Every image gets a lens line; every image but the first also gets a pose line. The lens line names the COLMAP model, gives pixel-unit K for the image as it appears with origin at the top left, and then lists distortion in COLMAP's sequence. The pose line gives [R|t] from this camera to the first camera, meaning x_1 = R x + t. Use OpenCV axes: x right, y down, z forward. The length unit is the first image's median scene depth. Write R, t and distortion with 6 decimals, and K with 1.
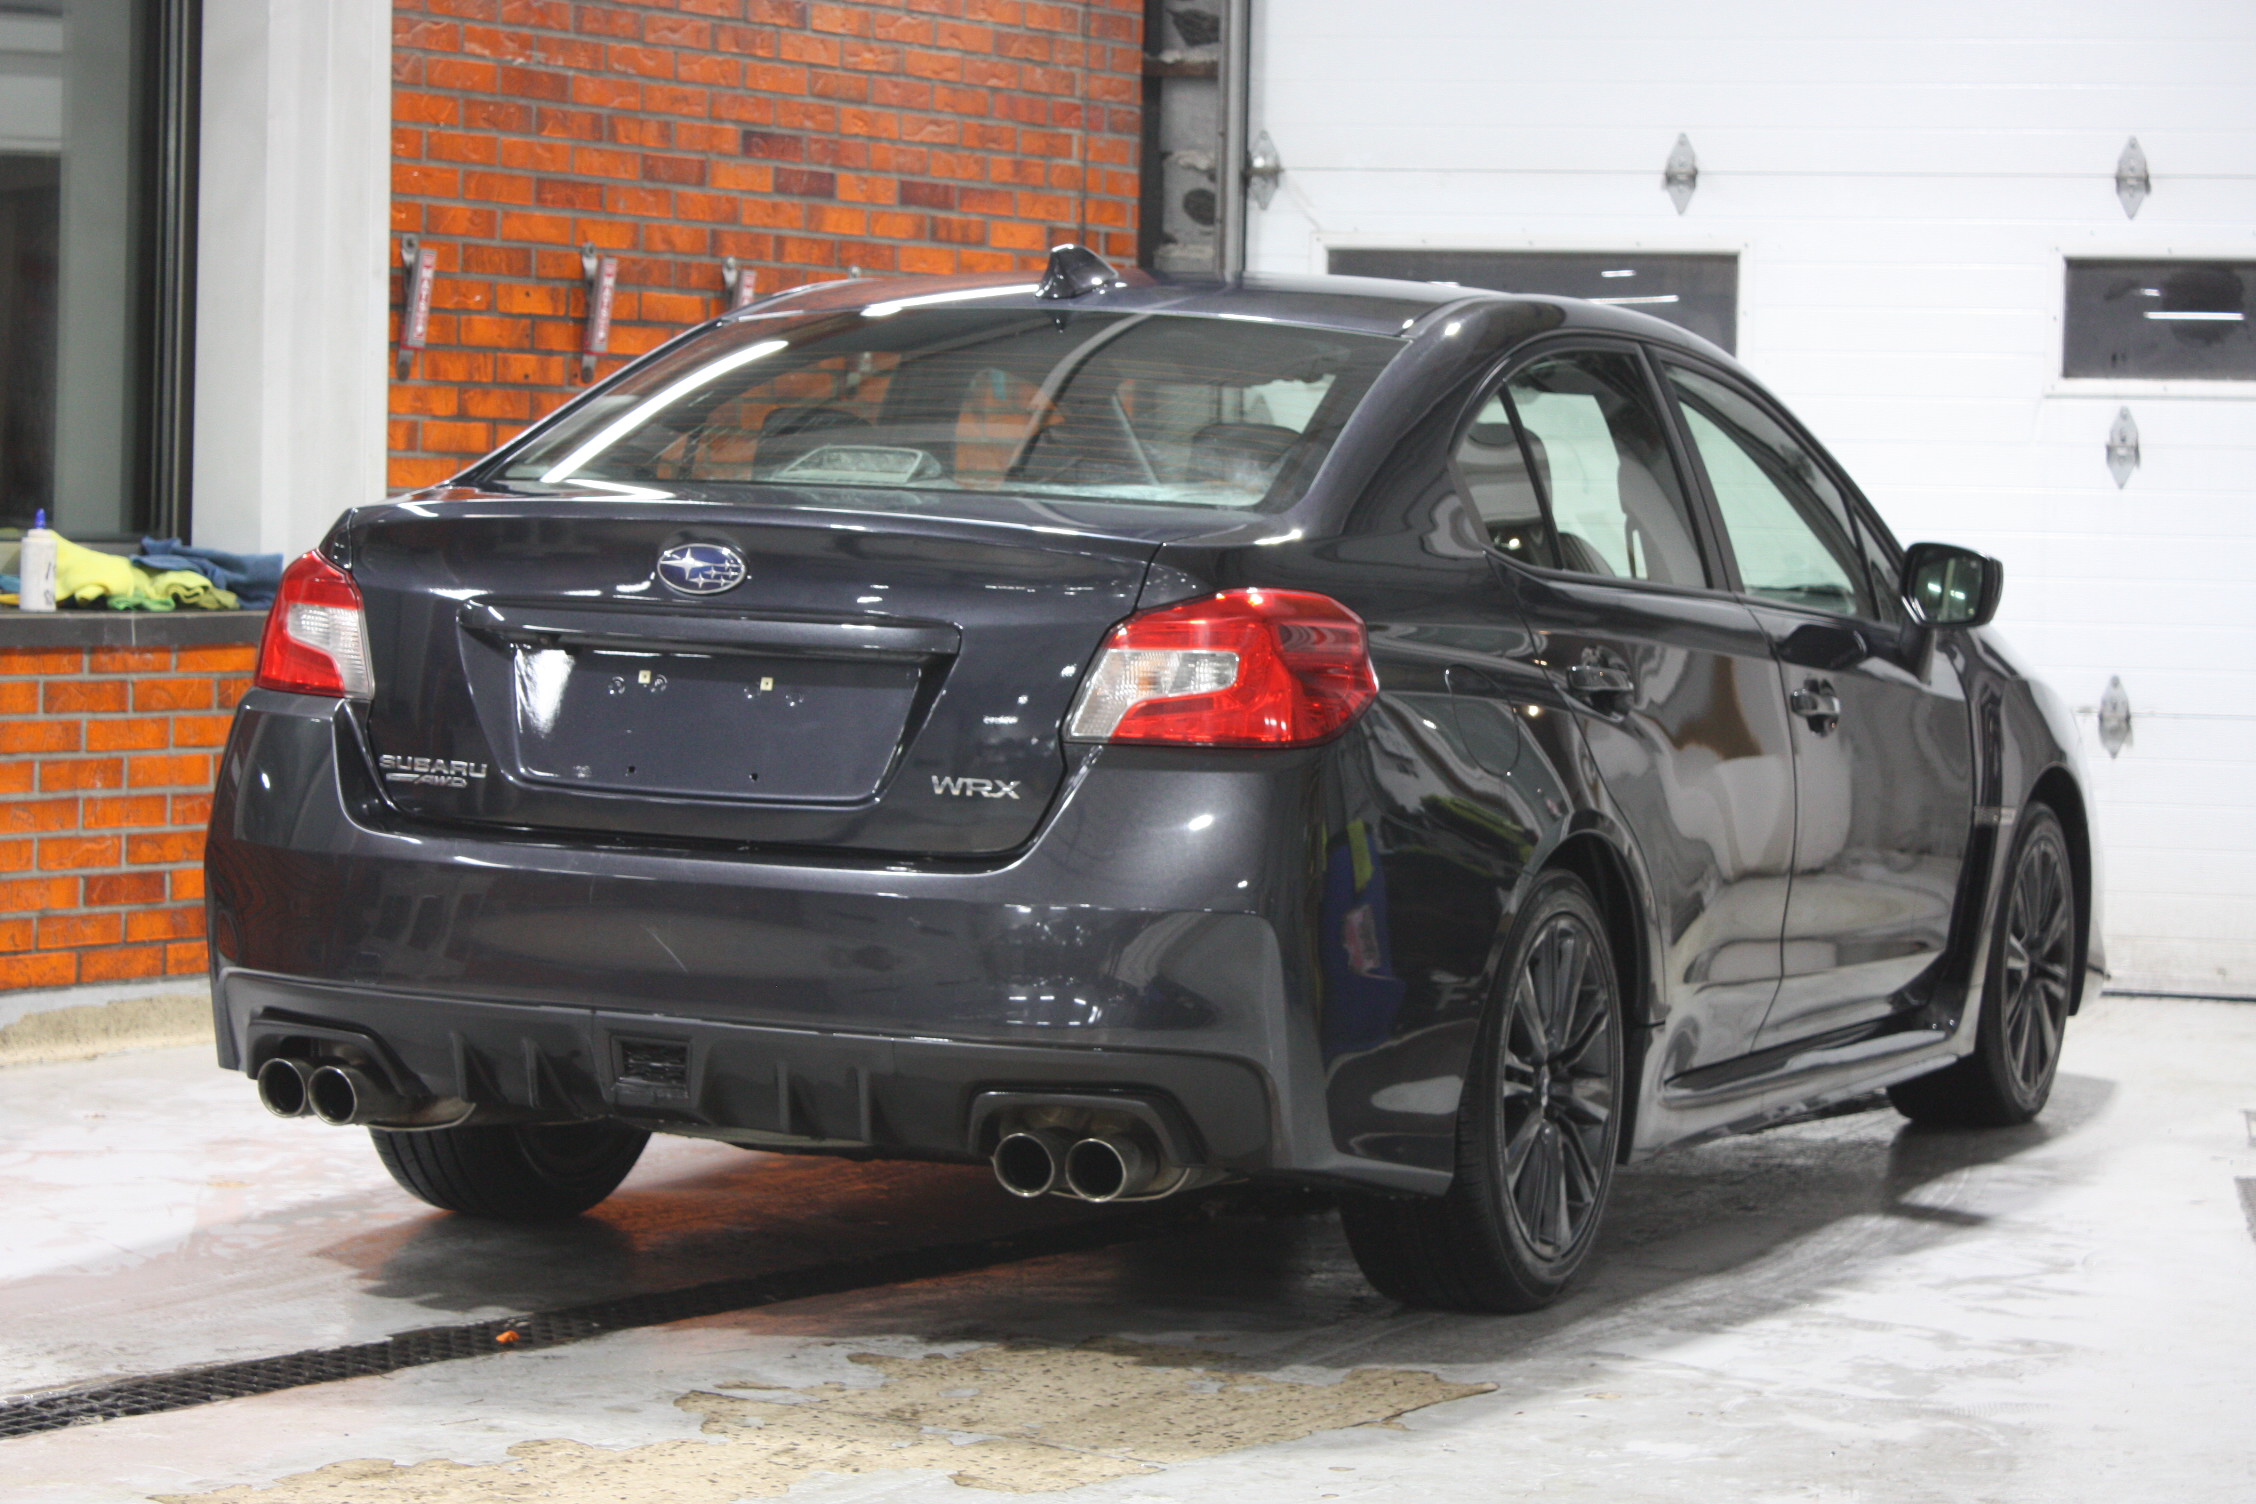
lens RADIAL K [[5430.5, 0, 1127.4], [0, 5430.5, 746.8], [0, 0, 1]] dist [0.080703, 0.000000]
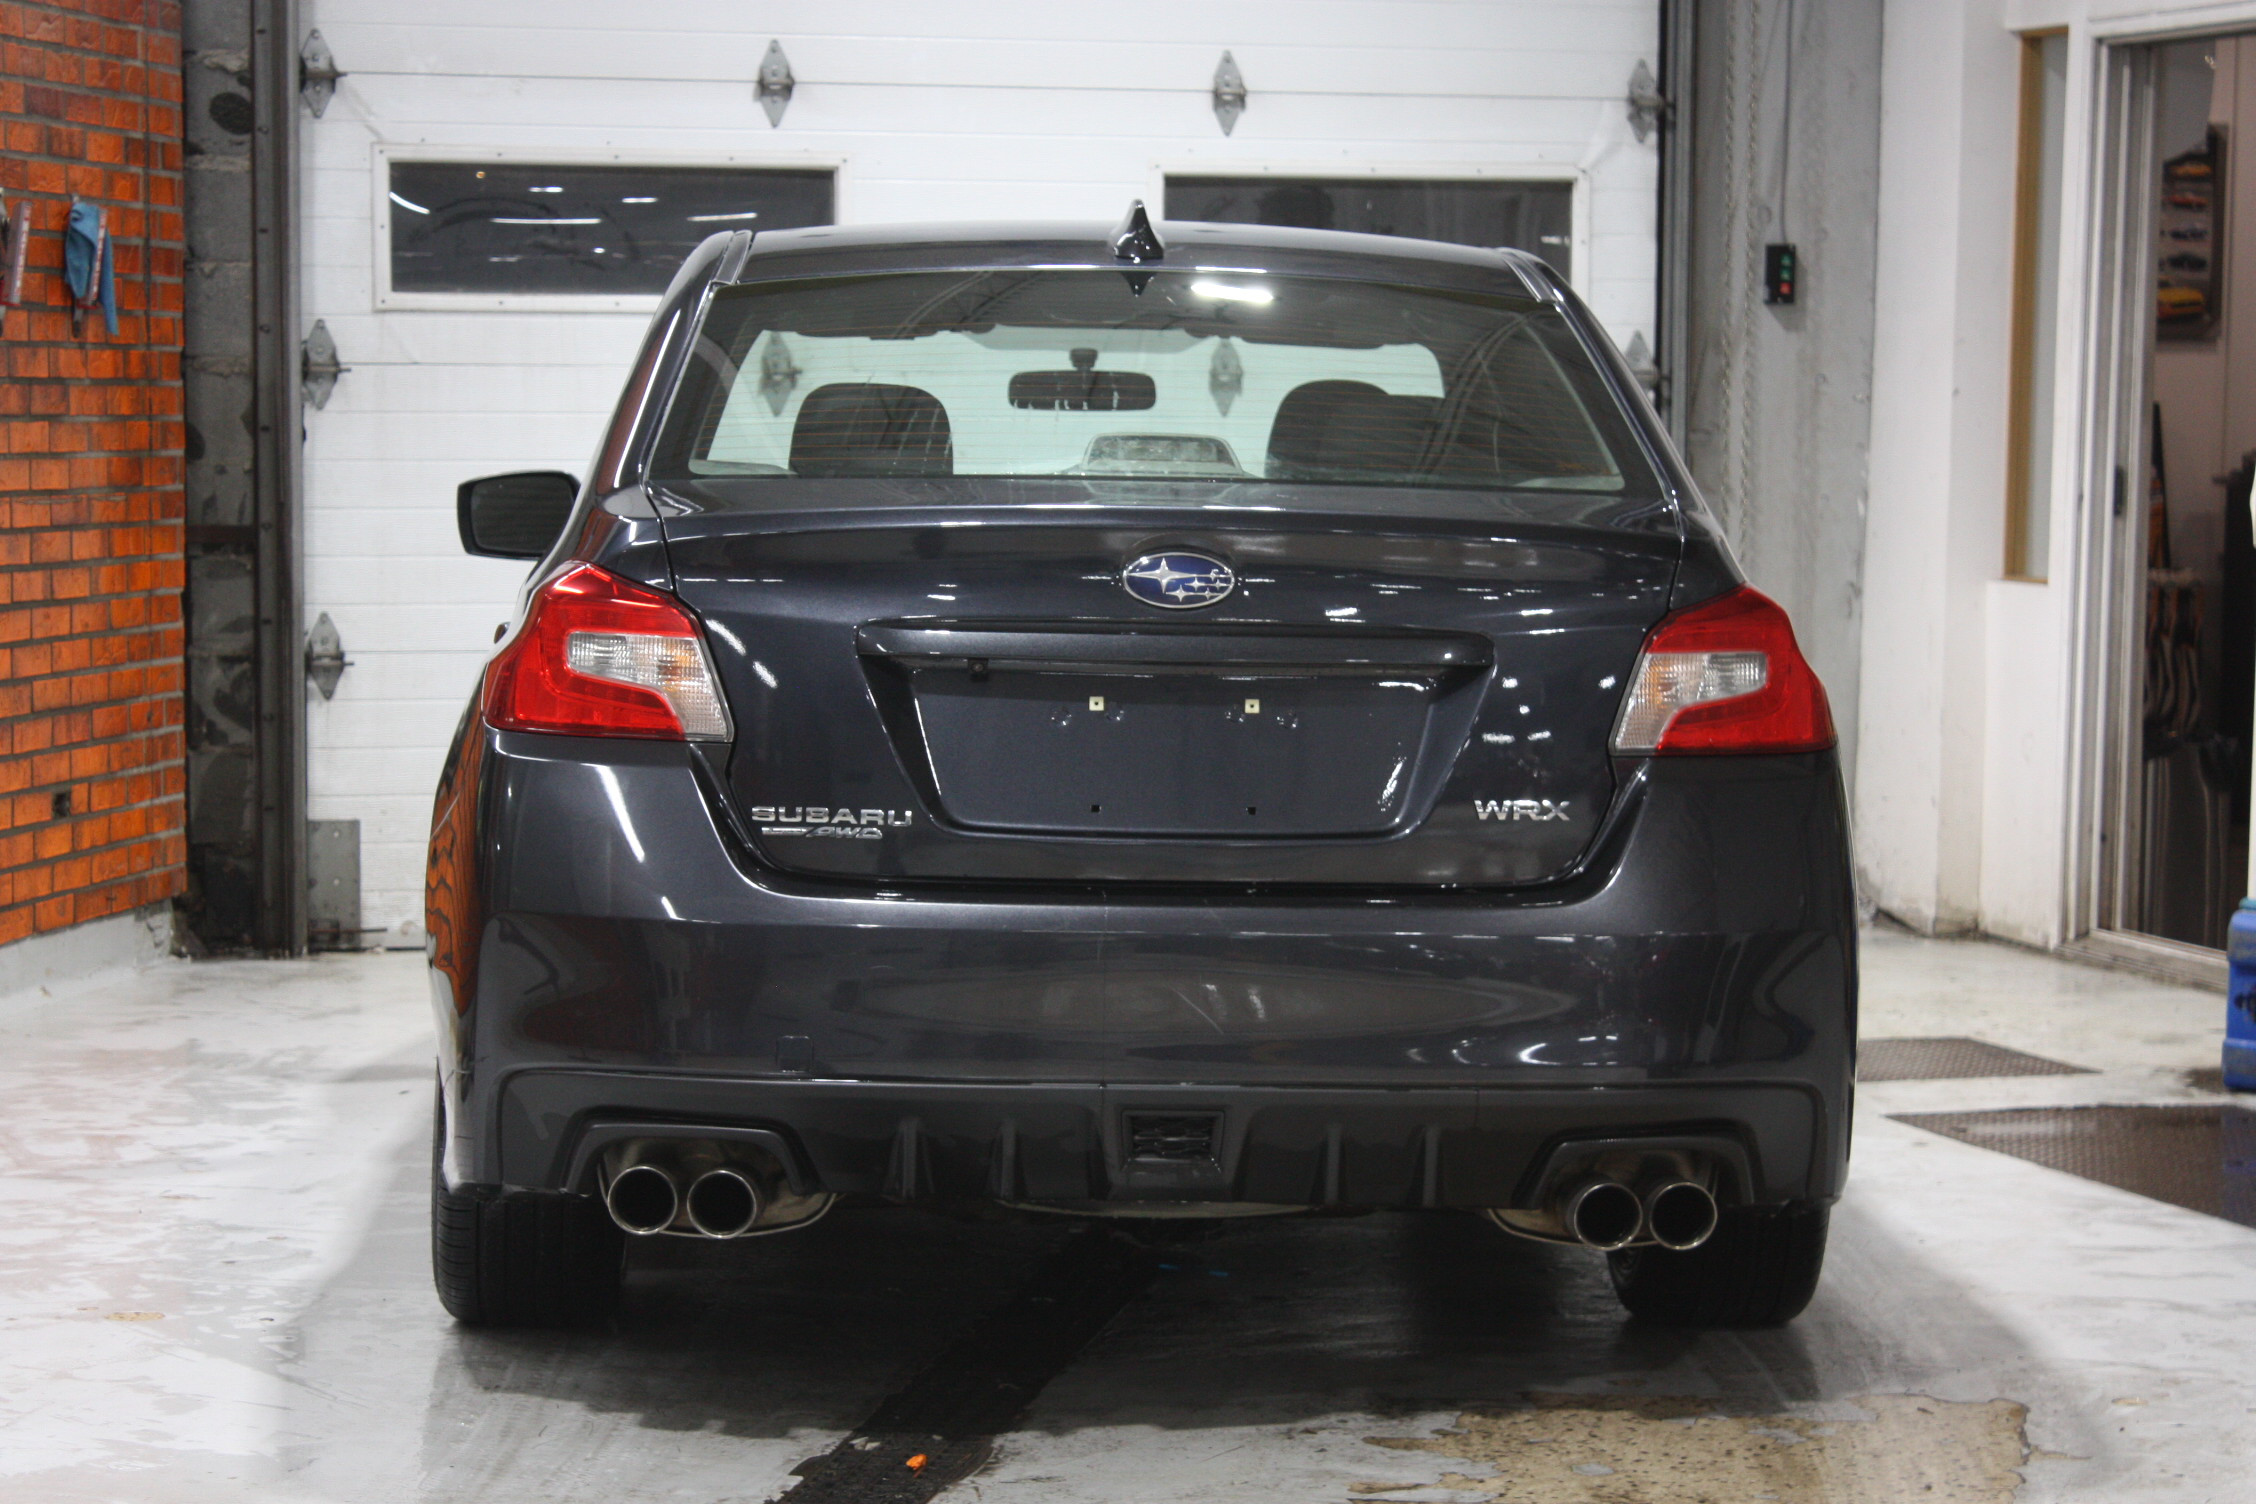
lens RADIAL K [[5684.6, 0, 1128.6], [0, 5684.6, 755.9], [0, 0, 1]] dist [0.101319, 0.000000]
pose [[0.879793, -0.049331, 0.472791, -0.320803], [0.037236, 0.998696, 0.034913, -0.022446], [-0.473897, -0.013111, 0.880483, 0.110921]]
